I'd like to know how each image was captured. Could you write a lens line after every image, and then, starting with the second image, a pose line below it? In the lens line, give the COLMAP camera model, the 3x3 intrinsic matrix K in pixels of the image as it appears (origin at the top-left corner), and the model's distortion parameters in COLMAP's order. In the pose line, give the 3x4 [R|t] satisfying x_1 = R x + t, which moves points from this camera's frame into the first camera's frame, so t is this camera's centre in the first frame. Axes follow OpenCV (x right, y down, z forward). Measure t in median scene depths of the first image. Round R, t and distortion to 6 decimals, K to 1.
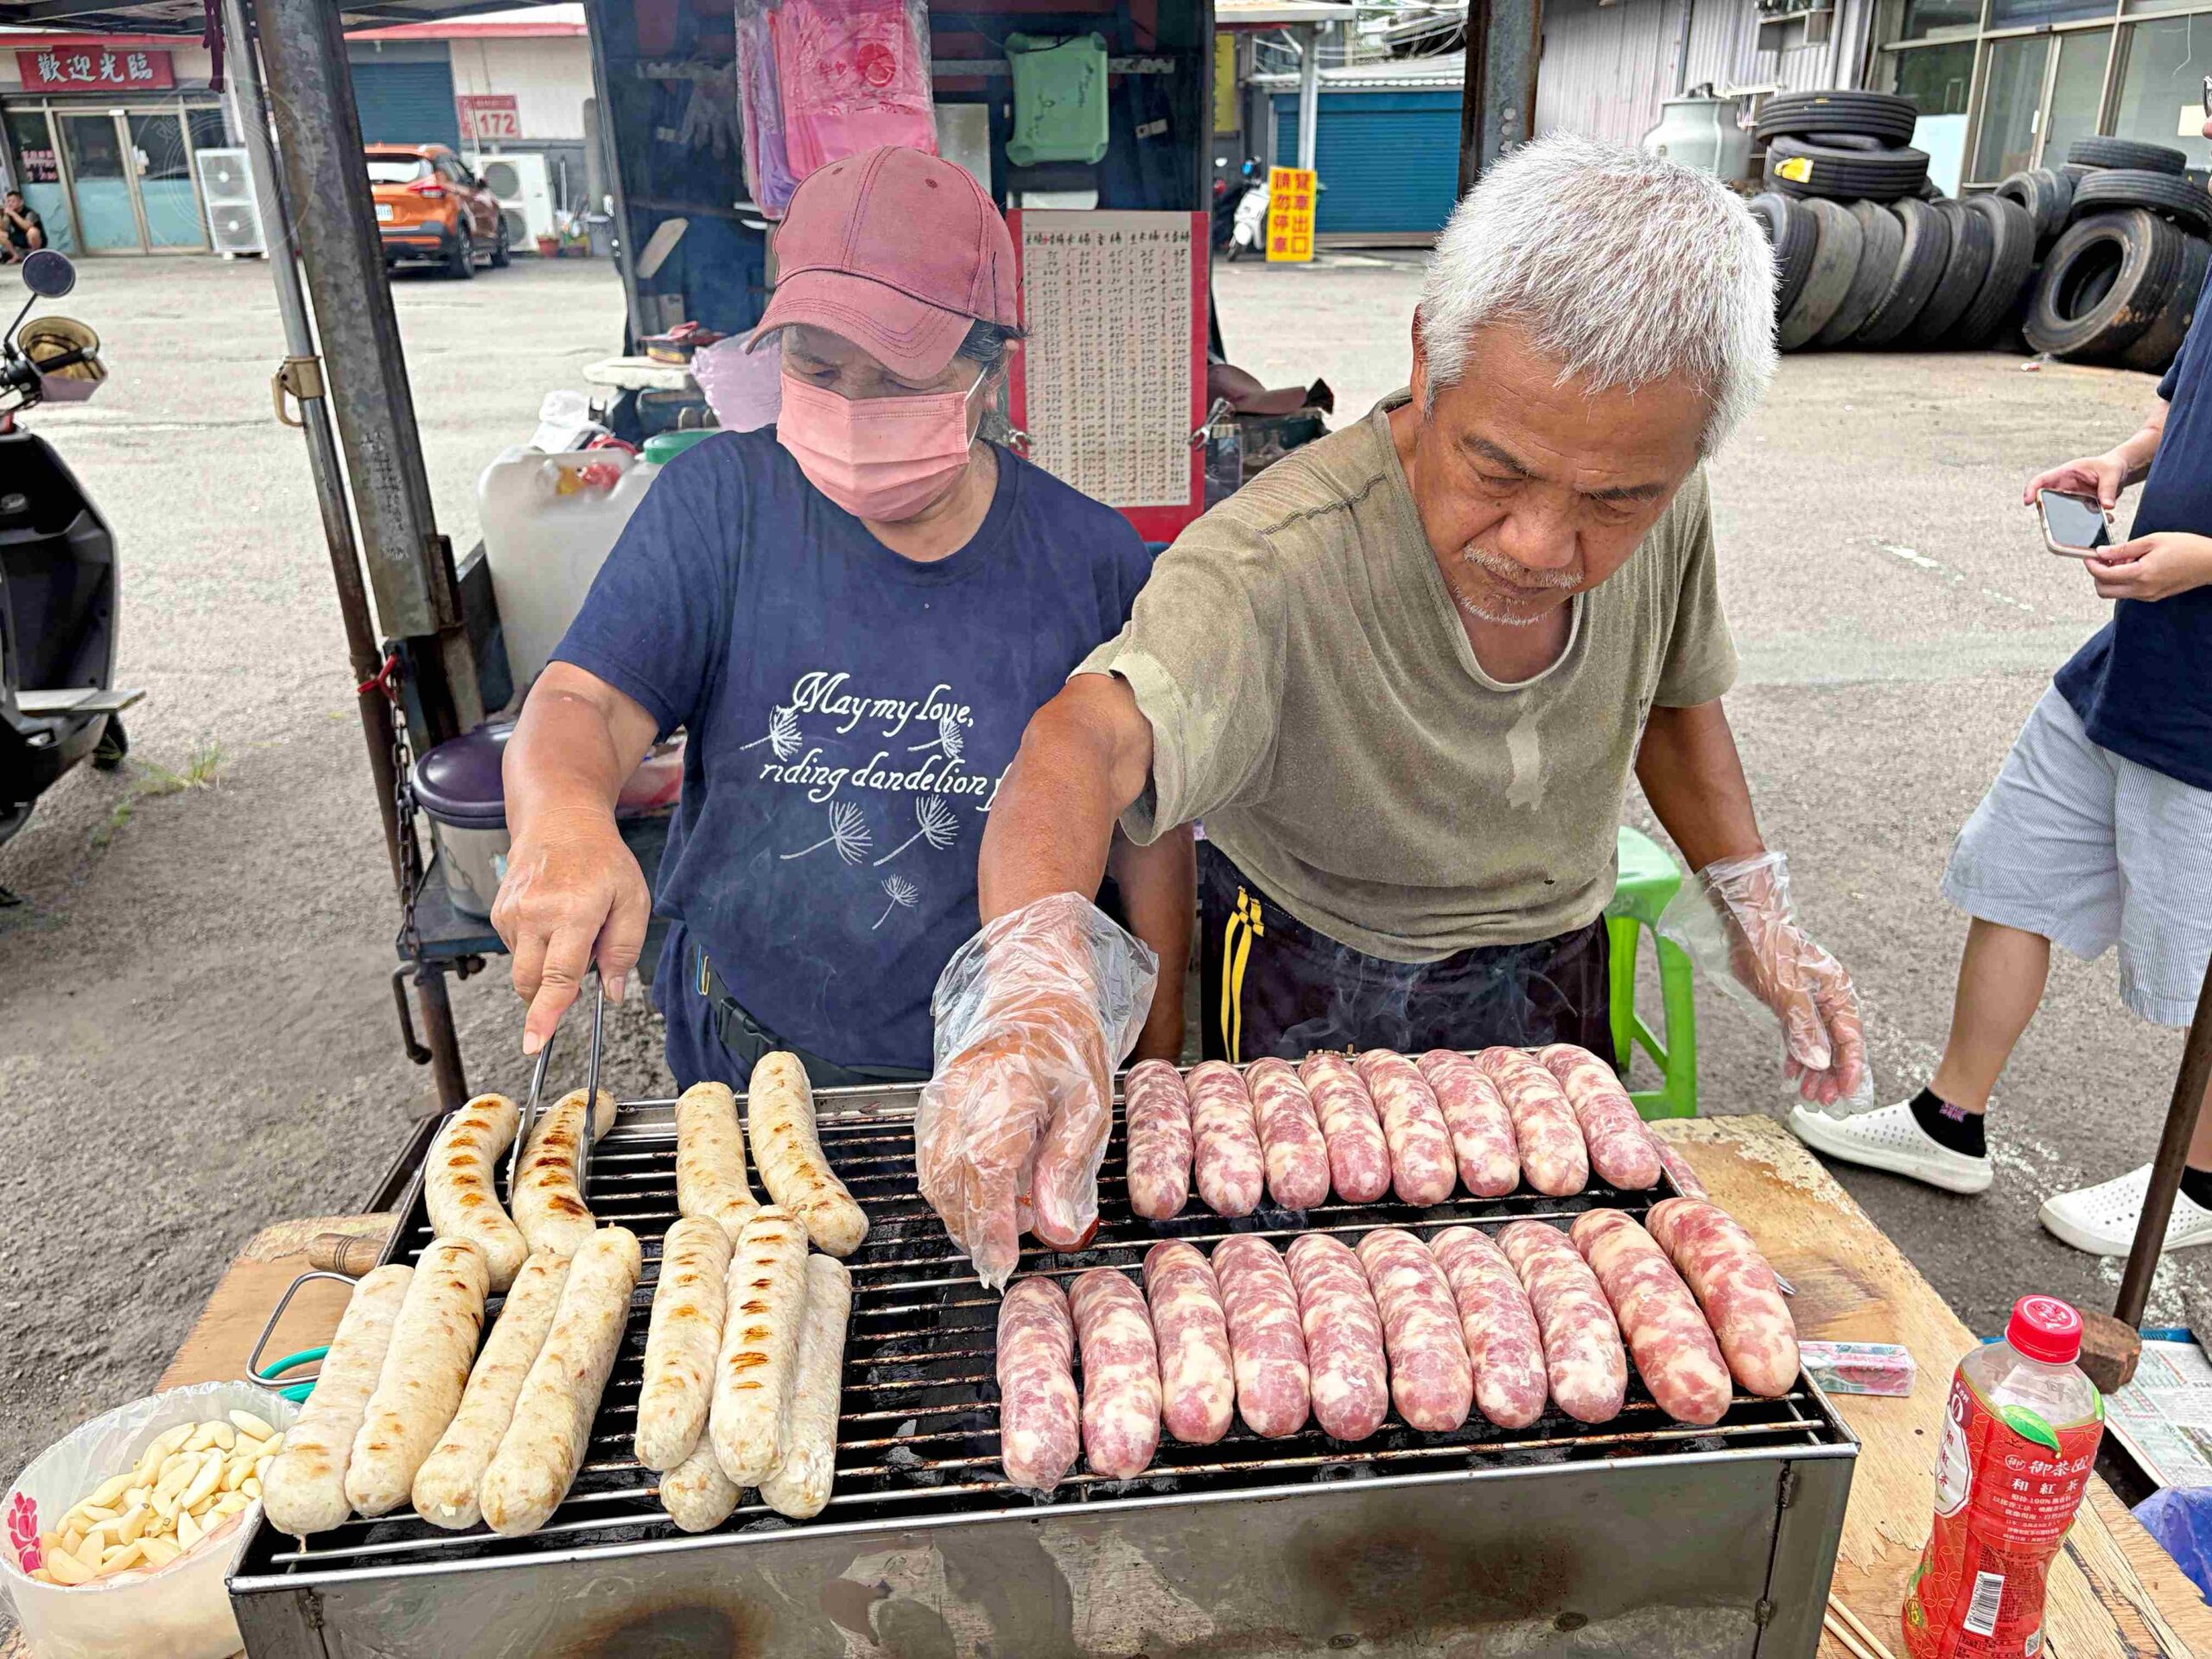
lens RADIAL K [[1669.1, 0, 1106.0], [0, 1669.1, 829.5], [0, 0, 1]] dist [0.050700, -0.064478]
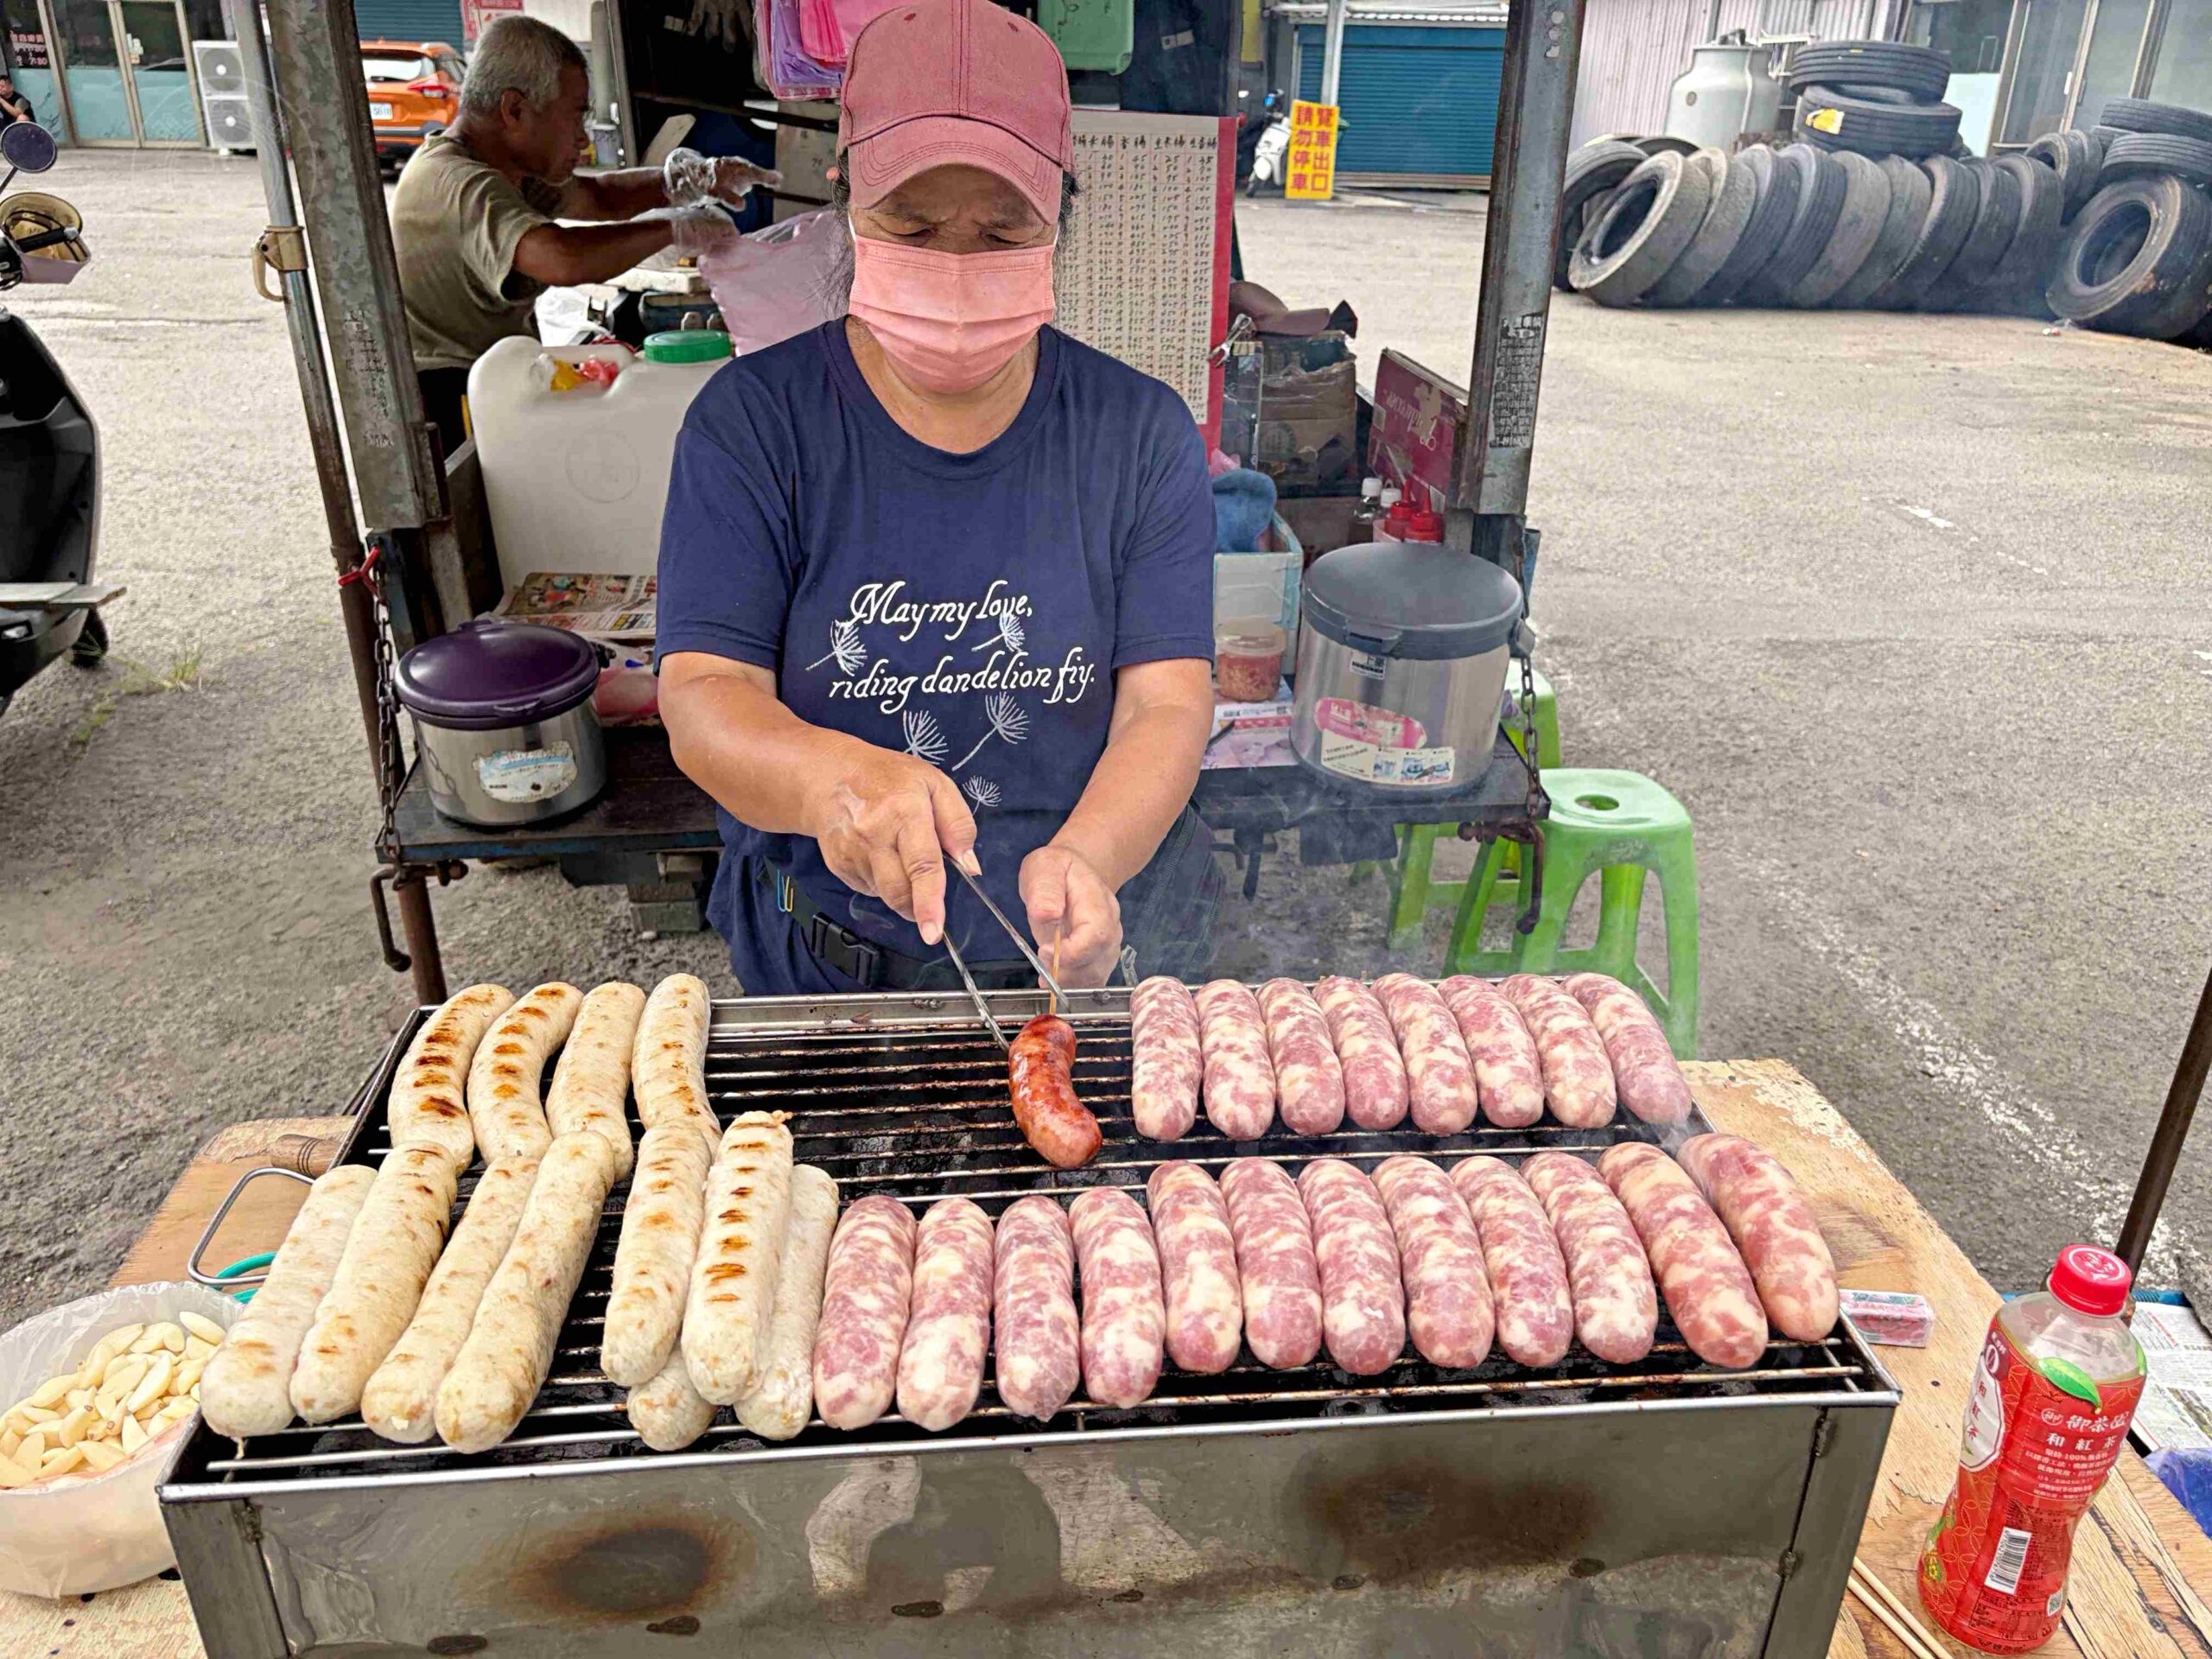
lens RADIAL K [[1665.4, 0, 1125.8], [0, 1665.4, 842.7], [0, 0, 1]] dist [0.055571, -0.072714]
pose [[0.999360, 0.032482, 0.014972, -0.002254], [-0.033082, 0.998583, 0.041684, 0.005856], [-0.013597, -0.042153, 0.999019, 0.014096]]
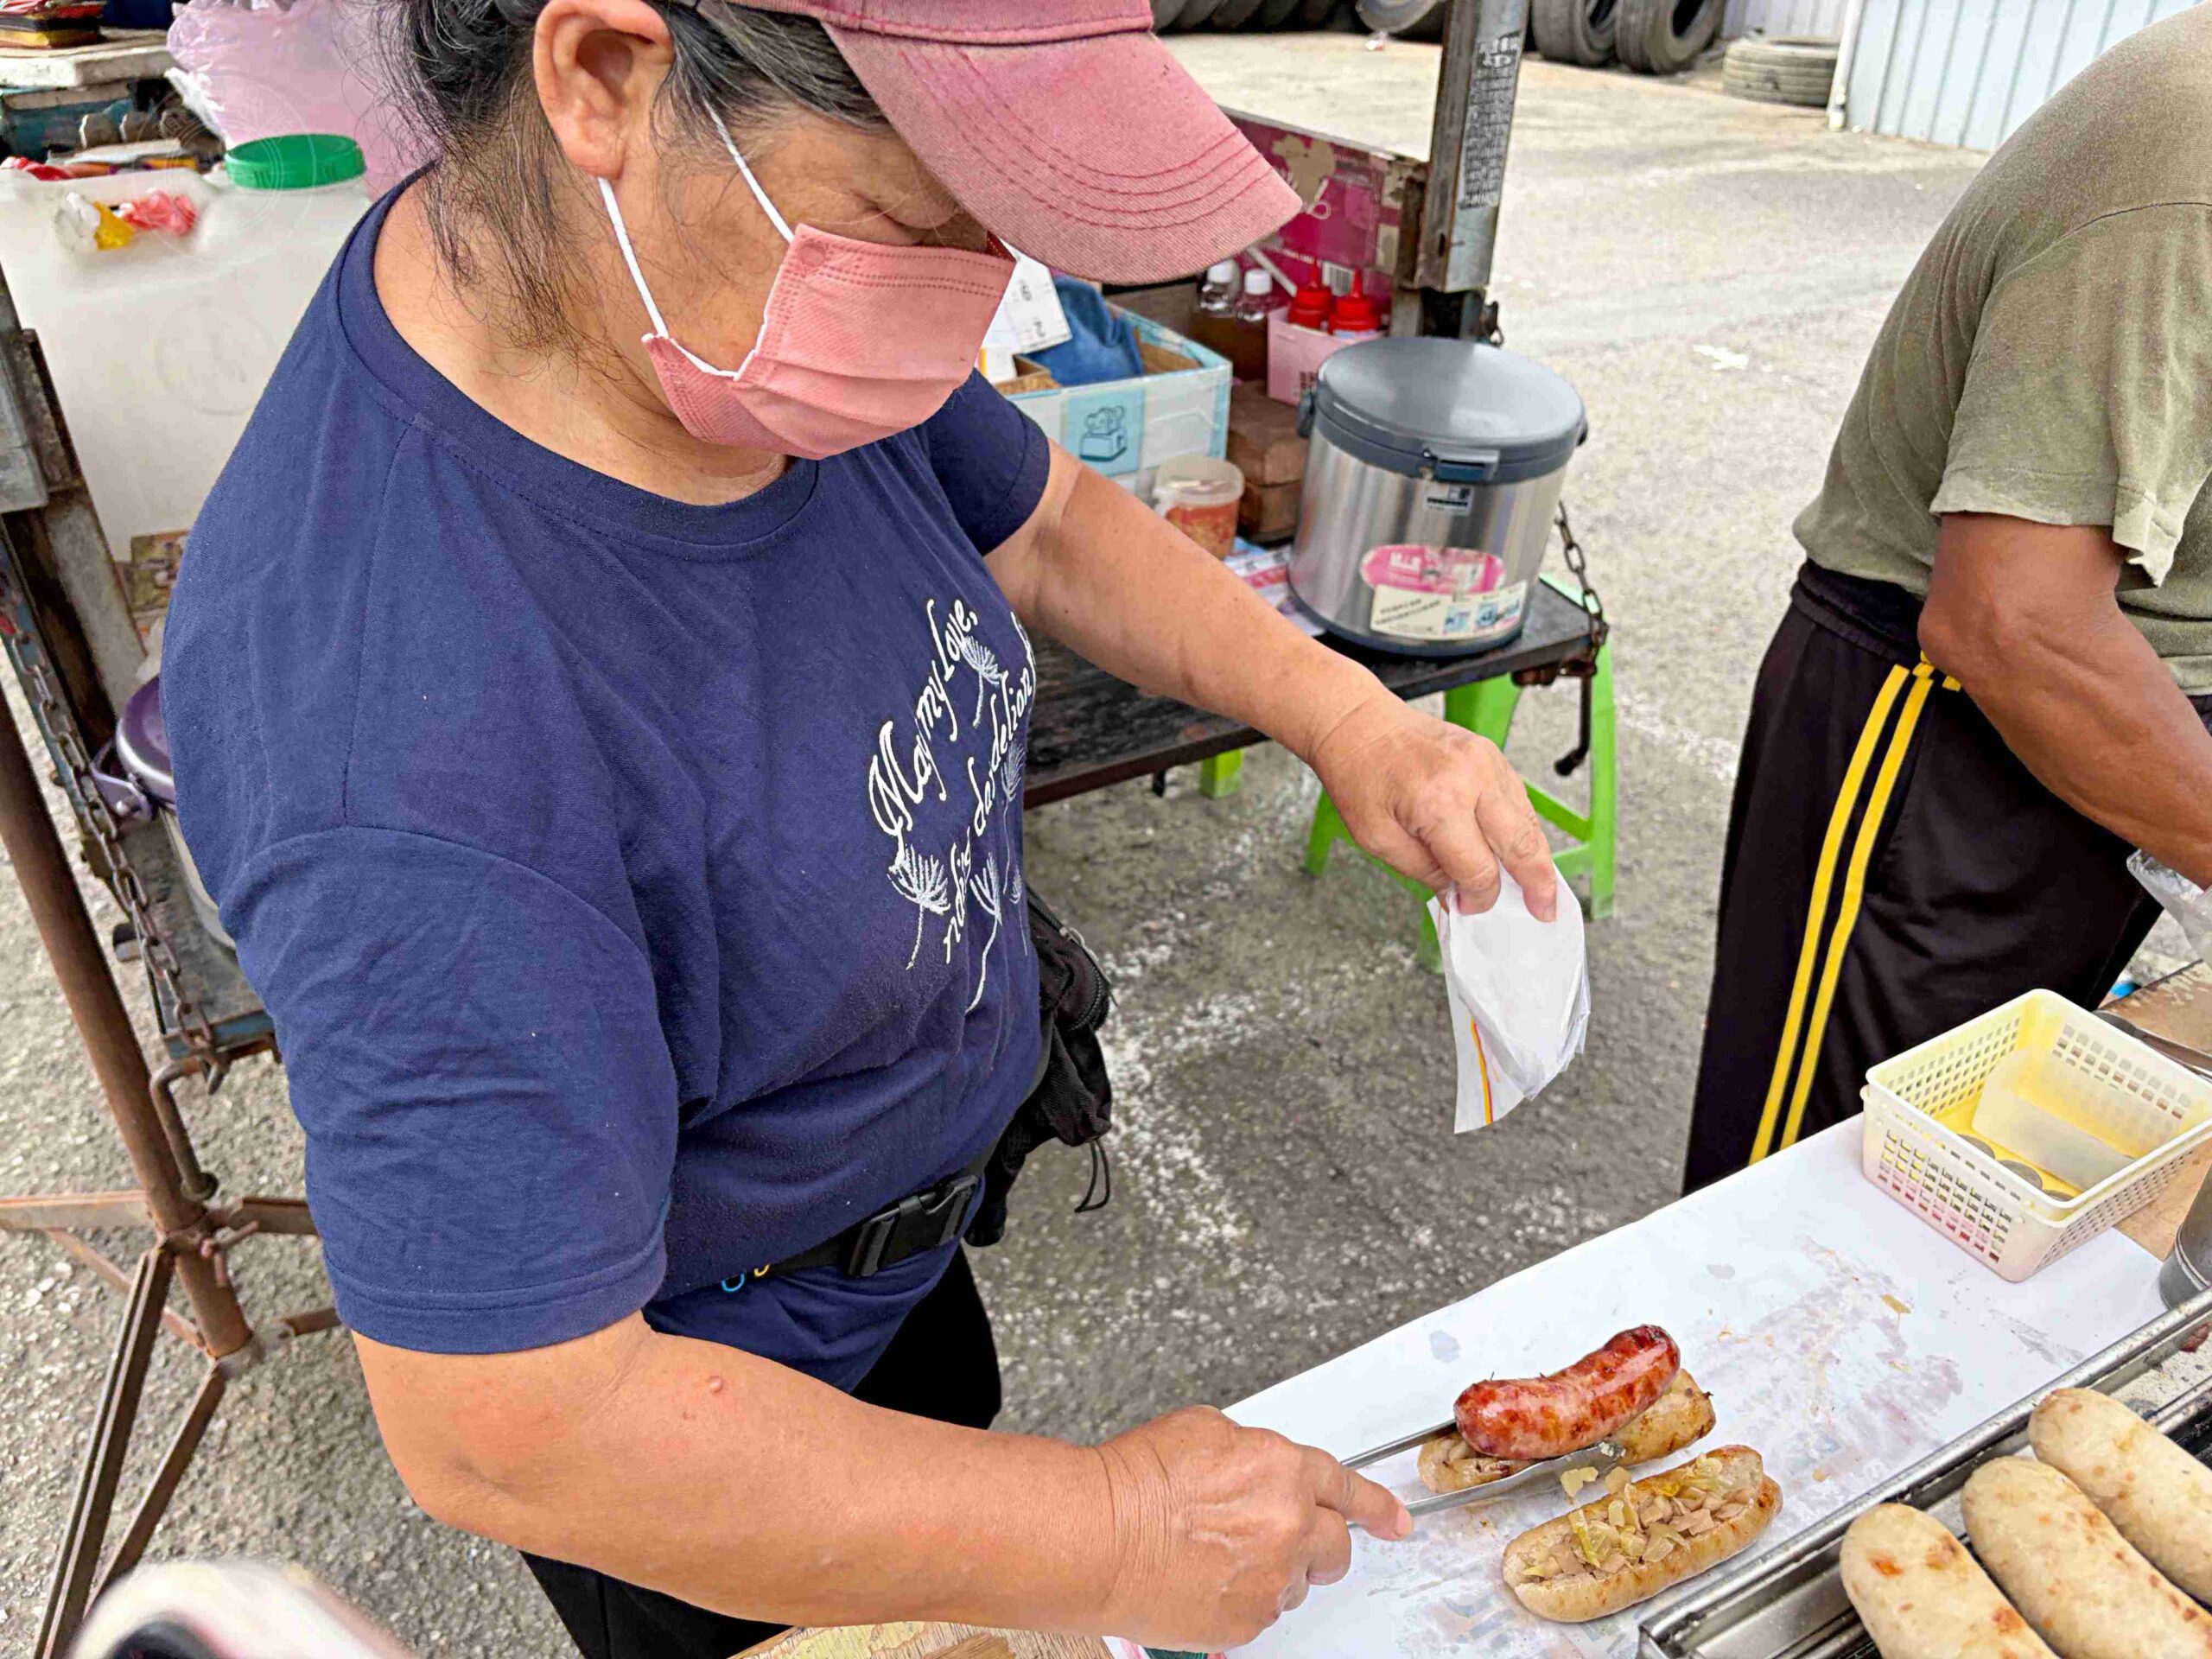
lens RADIAL K [[1670.5, 0, 1106.0], [0, 1670.5, 829.5], [0, 0, 1]] dist [0.005723, 0.004275]
pose [[0.914343, -0.188582, 0.358349, -0.158547], [0.129580, 0.974668, 0.182293, -0.035340], [-0.383649, -0.120243, 0.915617, 0.166218]]
